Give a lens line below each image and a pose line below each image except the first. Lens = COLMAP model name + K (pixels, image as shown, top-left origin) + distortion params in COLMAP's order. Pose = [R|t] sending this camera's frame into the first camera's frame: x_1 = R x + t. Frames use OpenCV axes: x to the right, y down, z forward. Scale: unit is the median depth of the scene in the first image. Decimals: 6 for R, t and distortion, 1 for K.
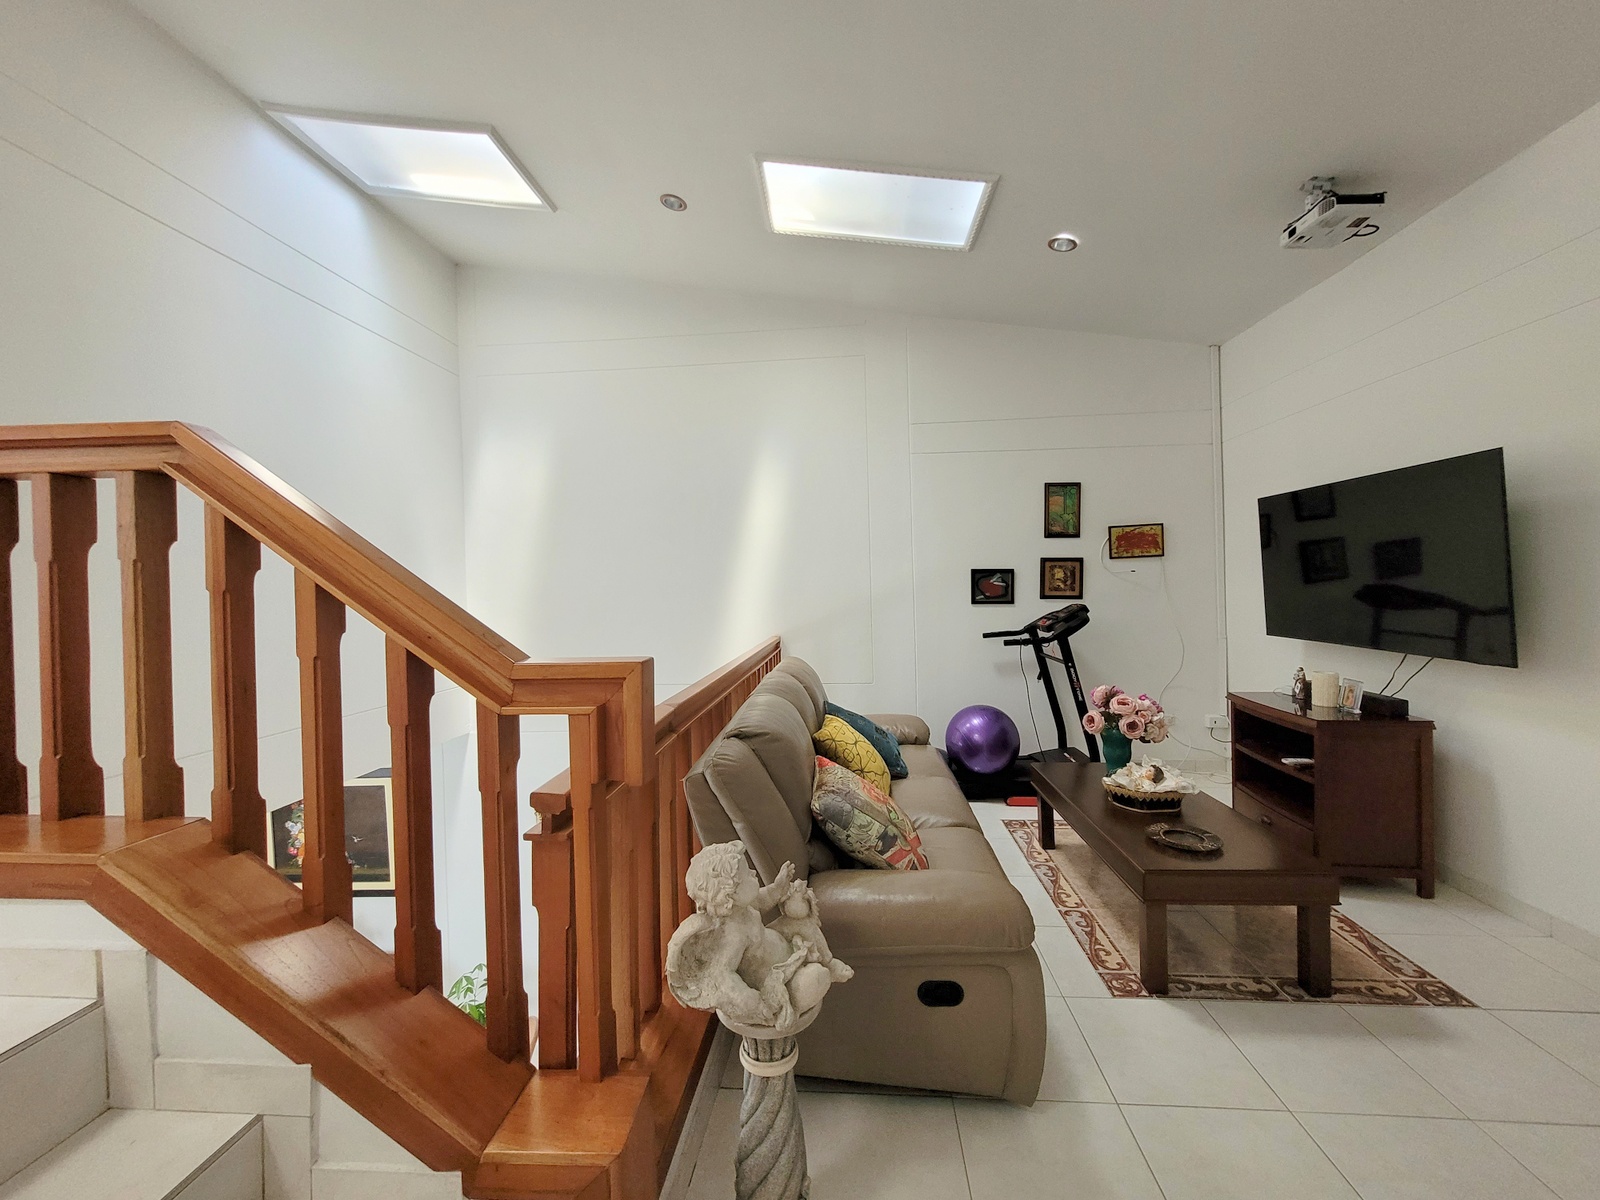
lens RADIAL K [[626.2, 0, 806.1], [0, 626.2, 593.8], [0, 0, 1]] dist [0.000291, -0.000032]
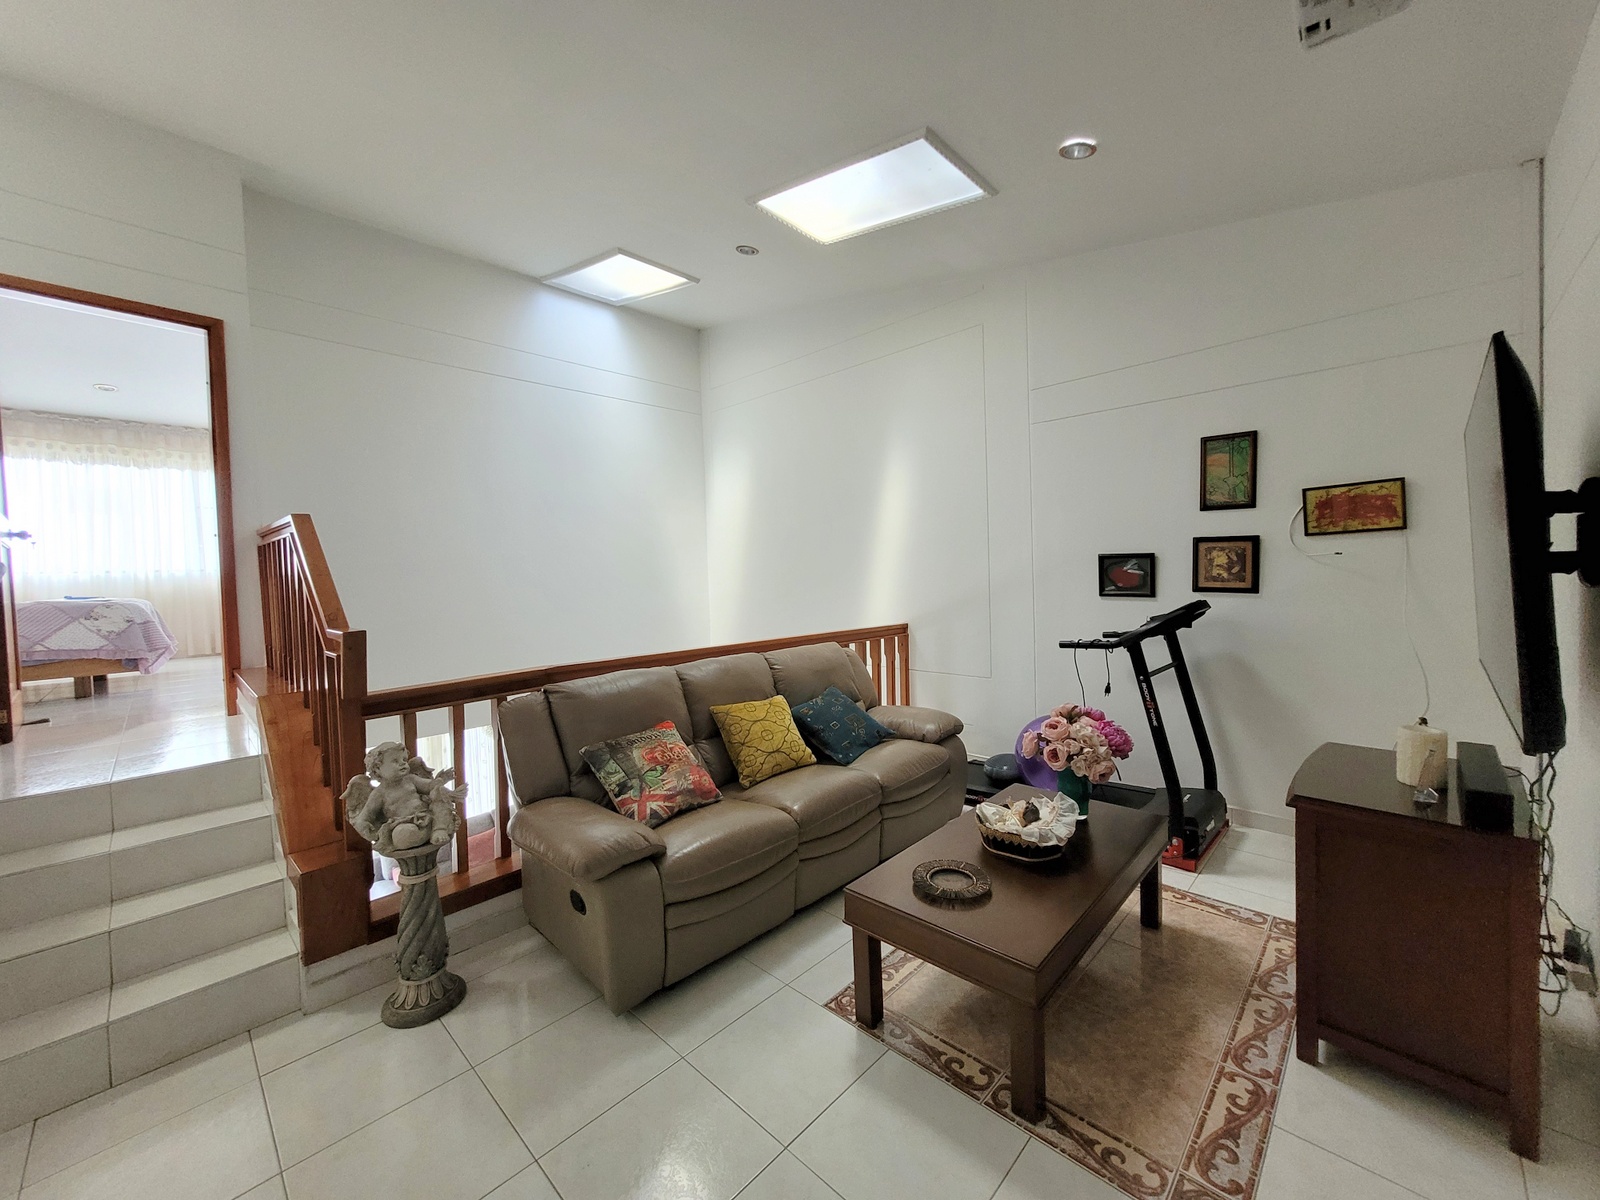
lens RADIAL K [[626.2, 0, 807.9], [0, 626.2, 594.2], [0, 0, 1]] dist [0.000291, -0.000032]
pose [[0.776258, 0.019584, -0.630111, 0.494396], [0.001257, 0.999467, 0.032612, -0.014255], [0.630414, -0.026107, 0.775820, 0.111843]]
